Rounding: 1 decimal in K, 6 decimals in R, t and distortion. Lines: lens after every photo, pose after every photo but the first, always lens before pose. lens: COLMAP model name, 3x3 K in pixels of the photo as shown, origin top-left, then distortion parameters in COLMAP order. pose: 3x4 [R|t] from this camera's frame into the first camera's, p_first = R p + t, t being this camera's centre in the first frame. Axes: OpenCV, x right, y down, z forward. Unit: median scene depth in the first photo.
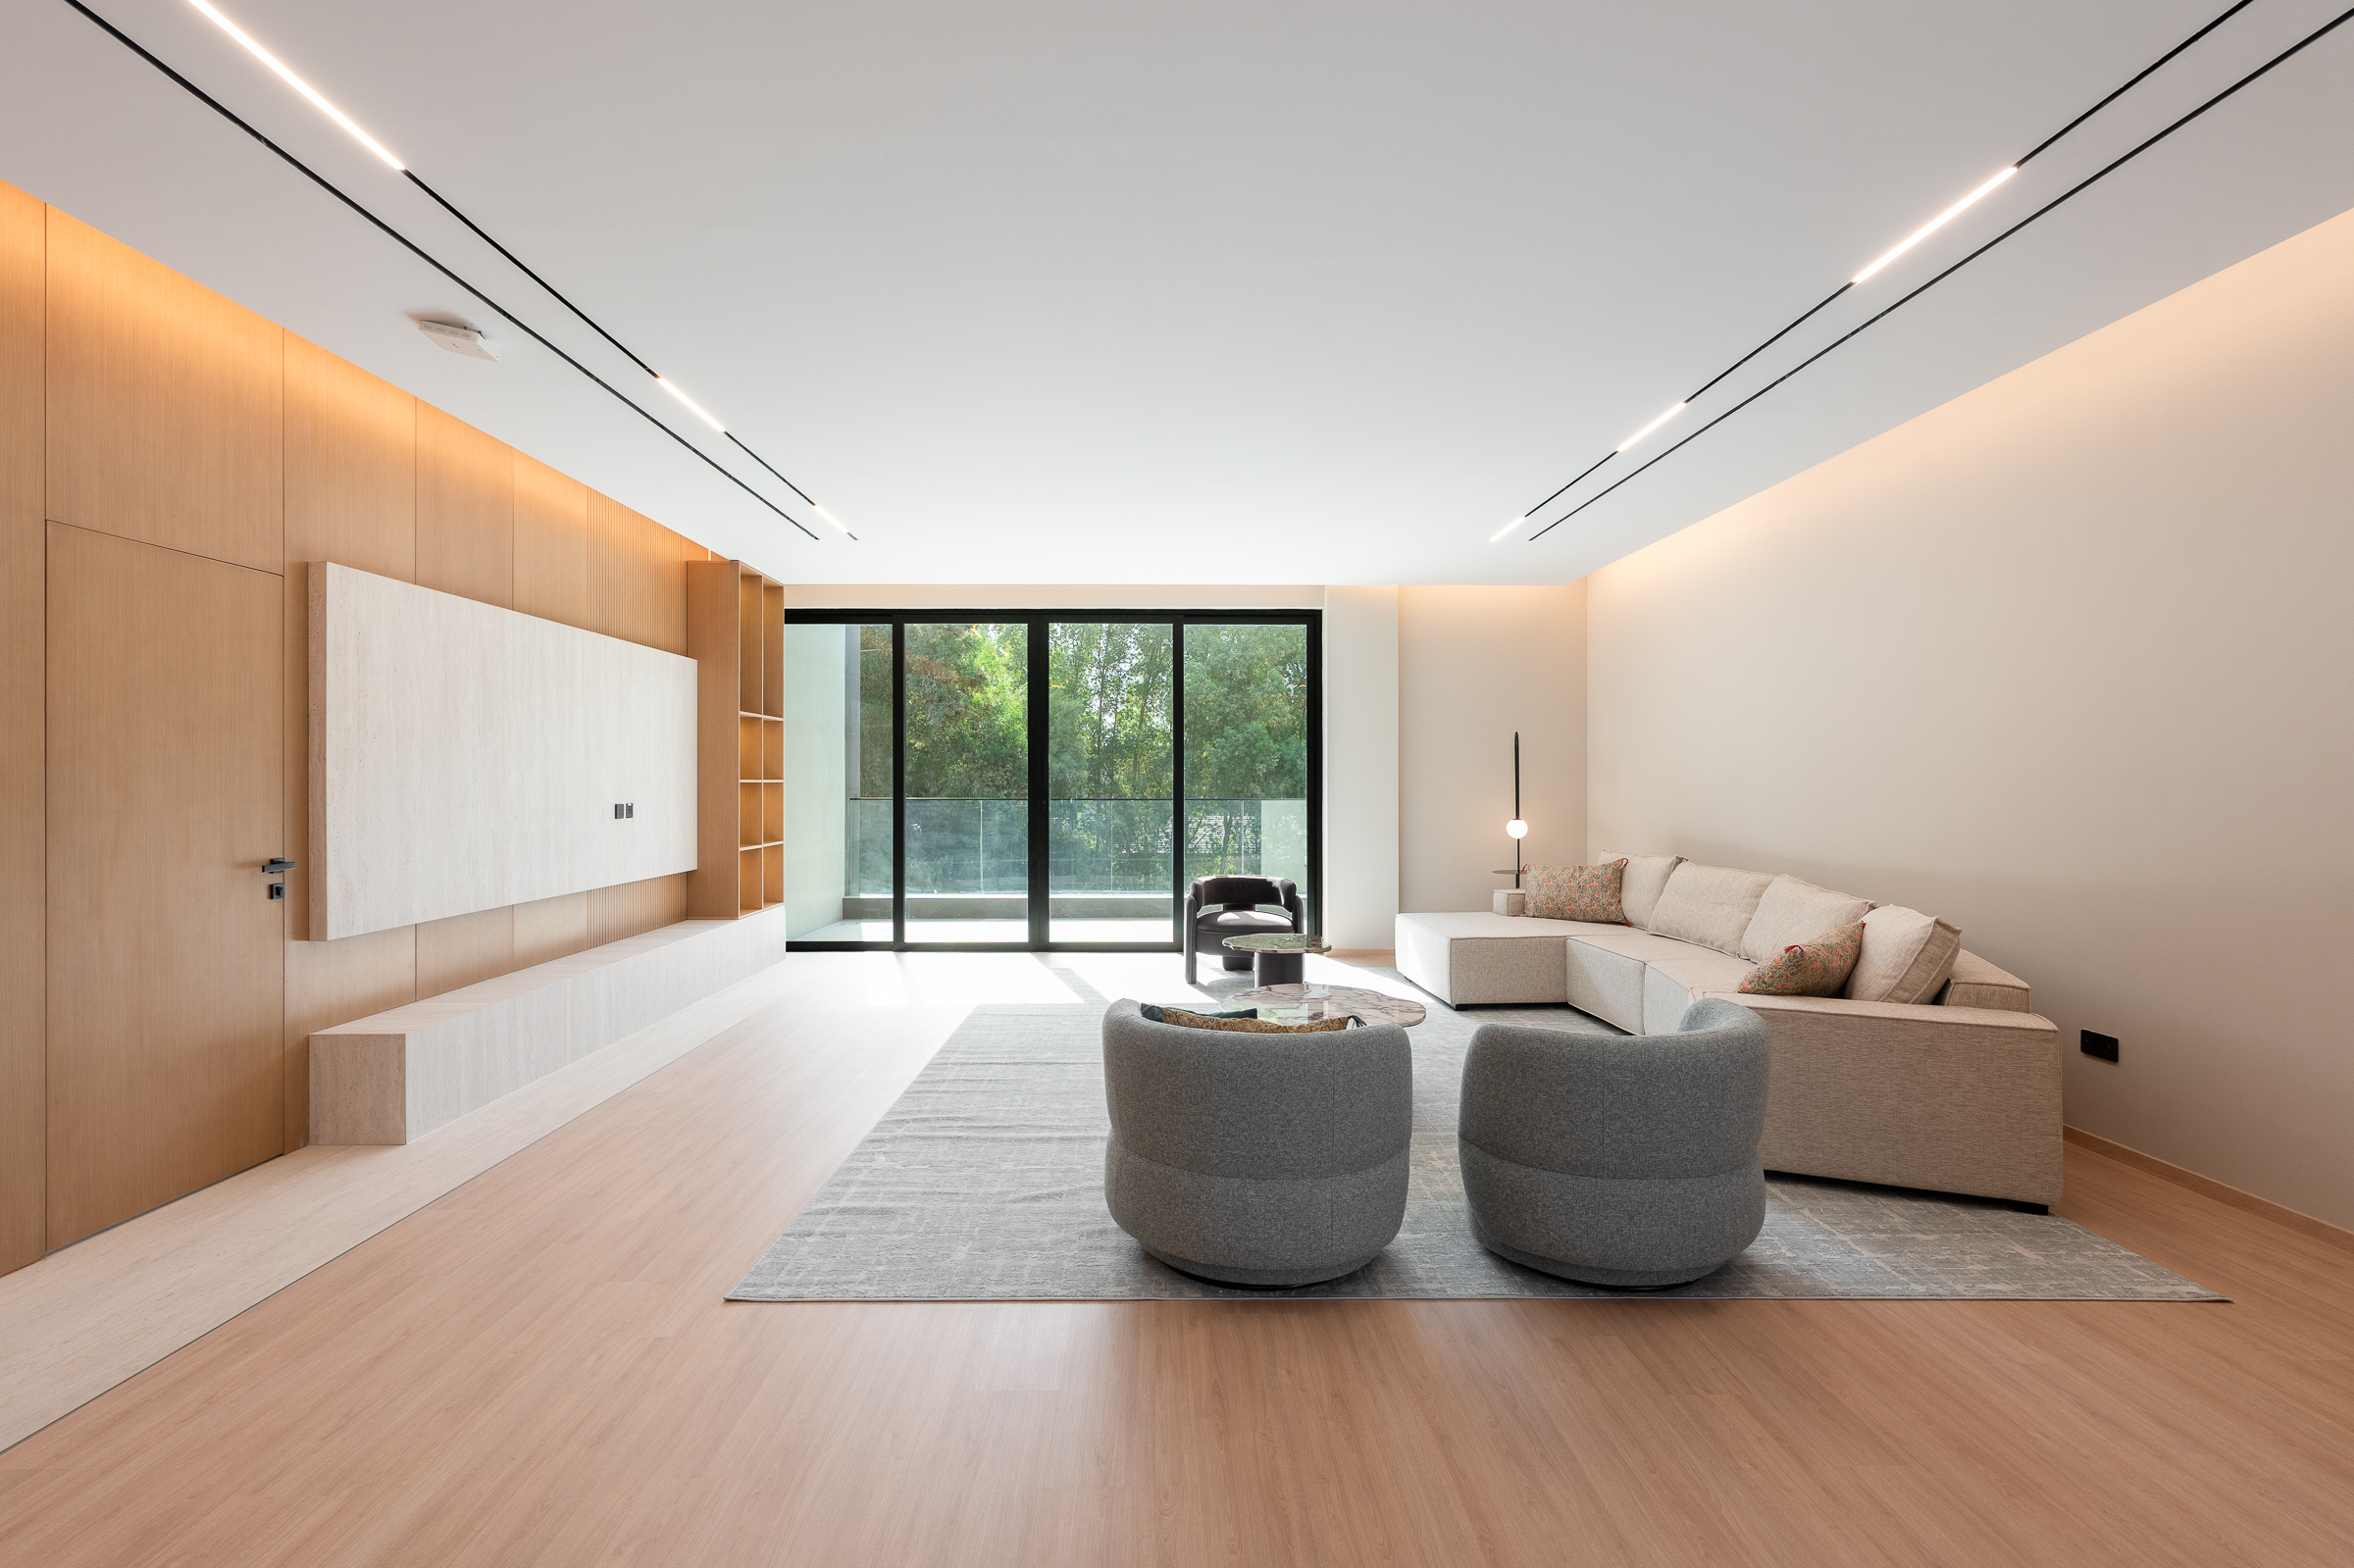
lens RADIAL K [[1076.8, 0, 1177.0], [0, 1076.8, 784.0], [0, 0, 1]] dist [0.001462, 0.000313]
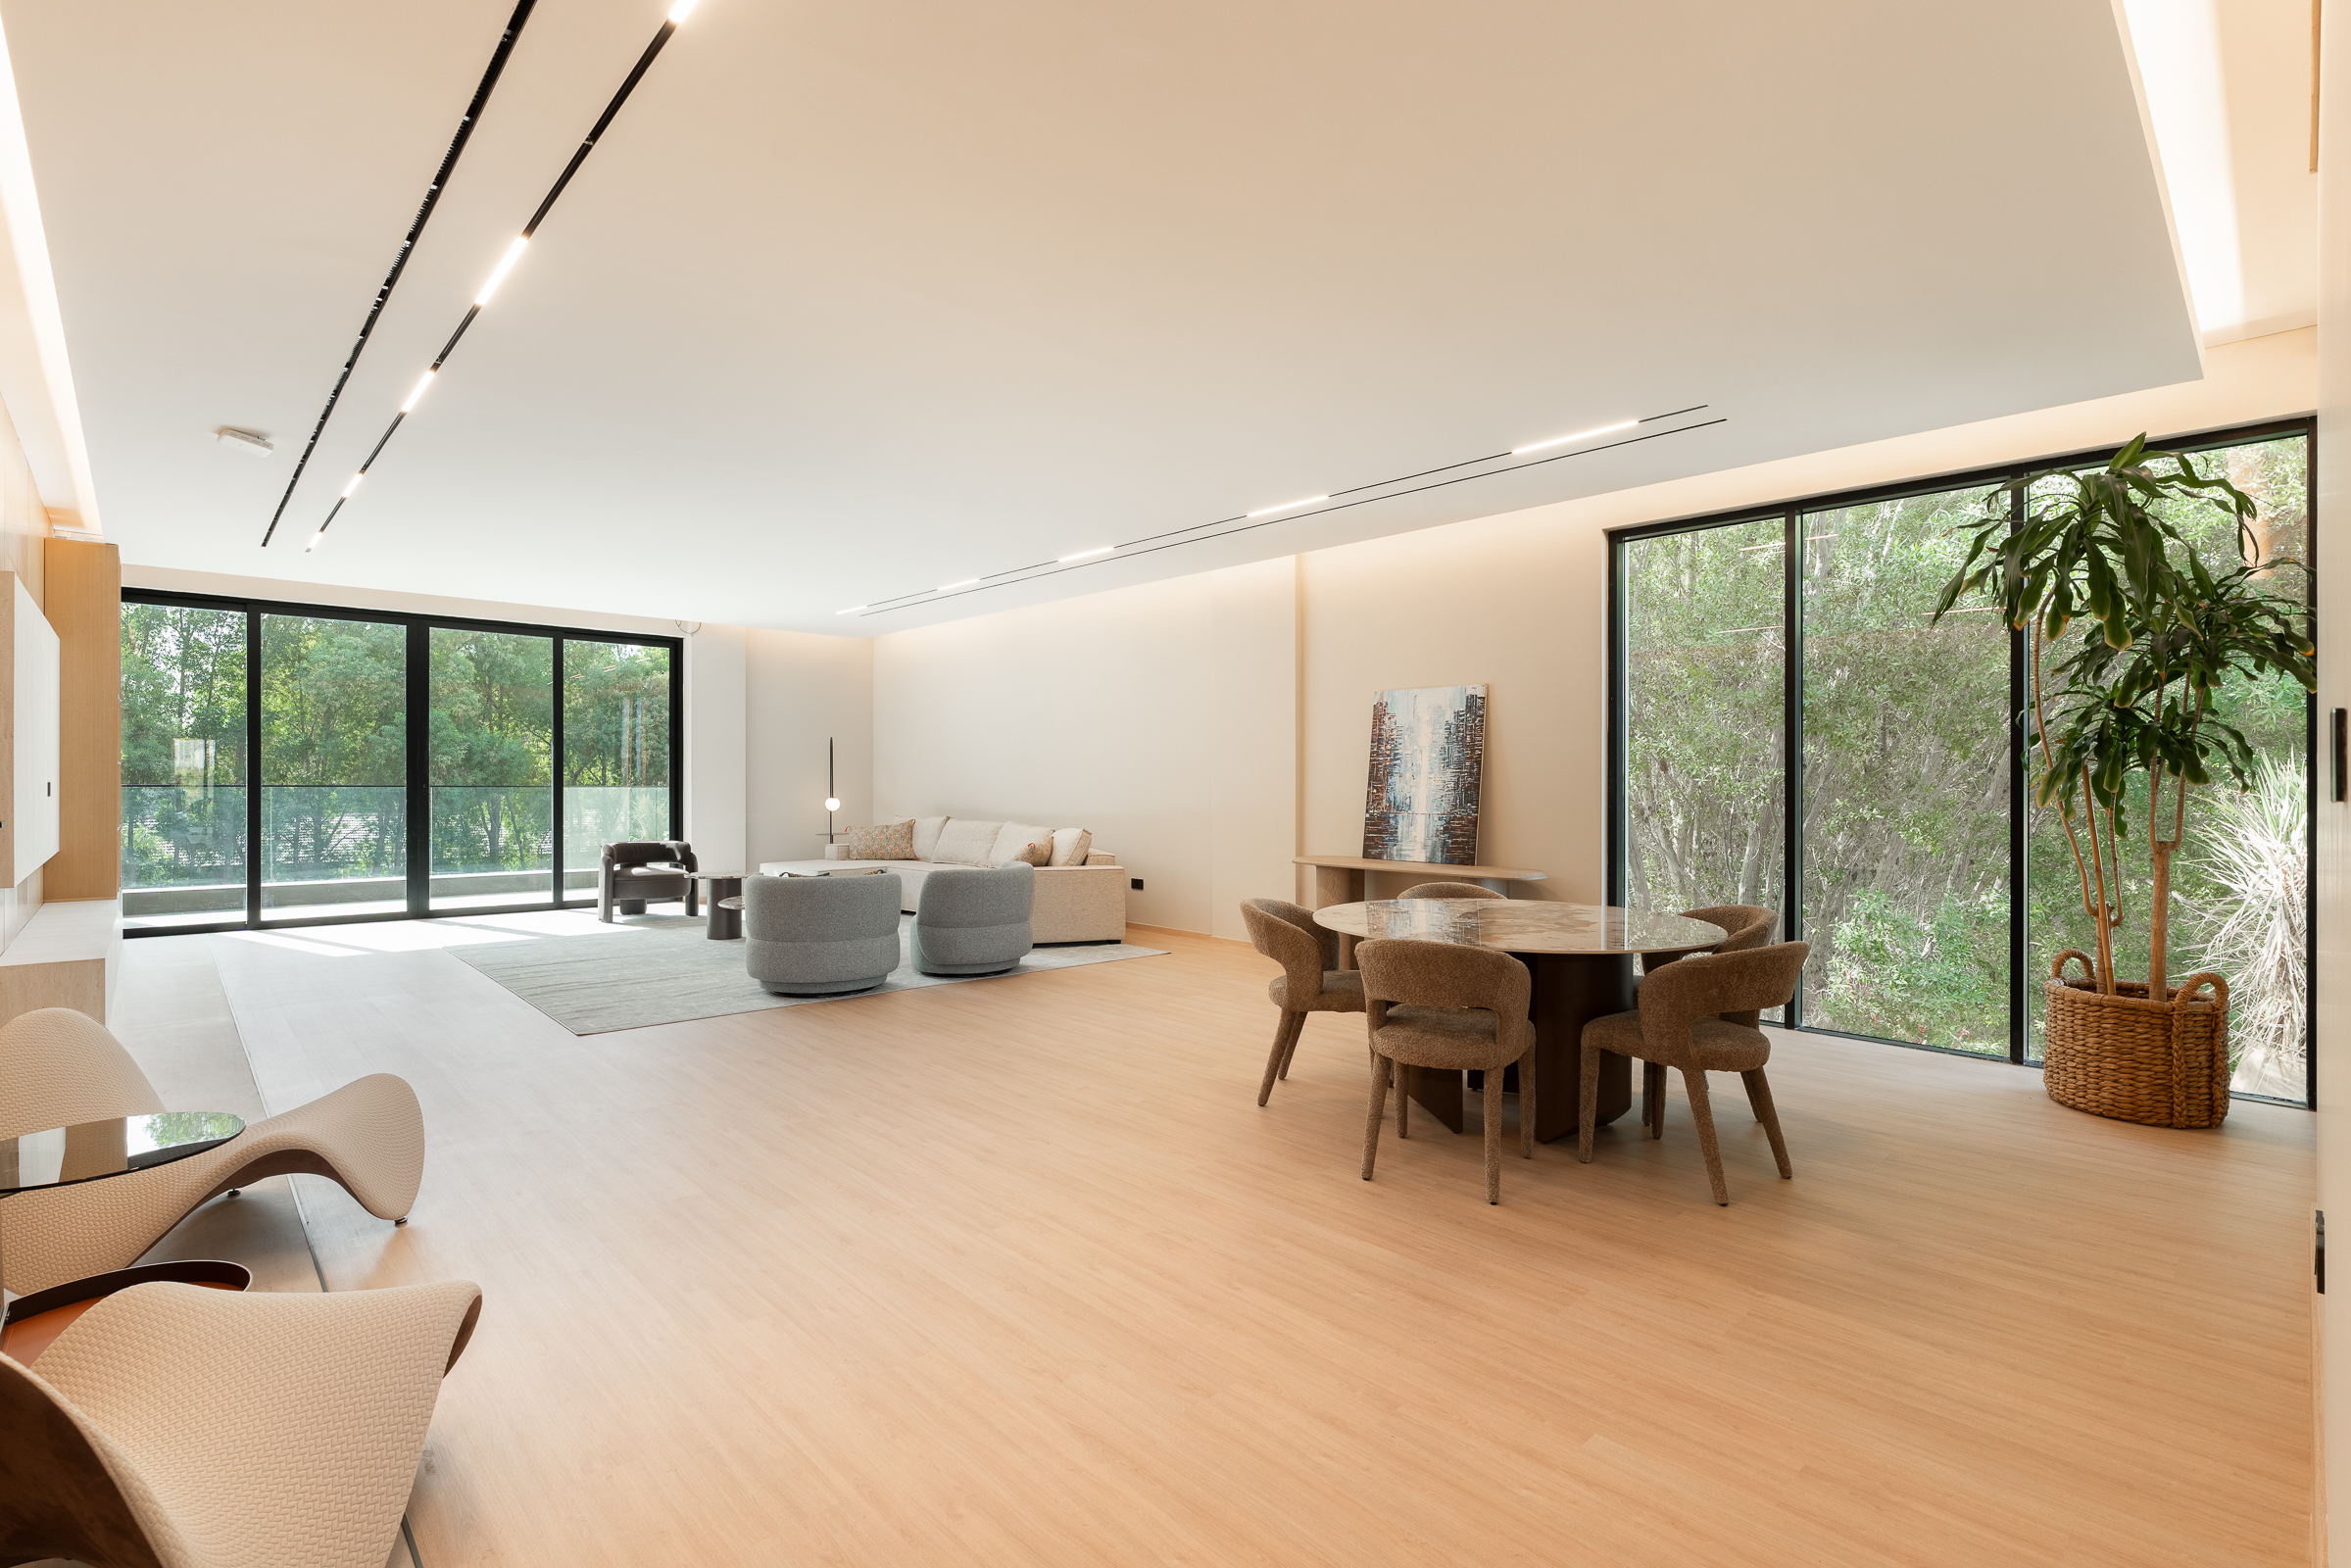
lens RADIAL K [[1075.6, 0, 1175.5], [0, 1075.6, 784.0], [0, 0, 1]] dist [0.001462, 0.000313]
pose [[0.740963, 0.001701, 0.671544, -0.347987], [-0.003129, 0.999995, 0.000920, 0.012993], [-0.671539, -0.002783, 0.740964, -0.419711]]
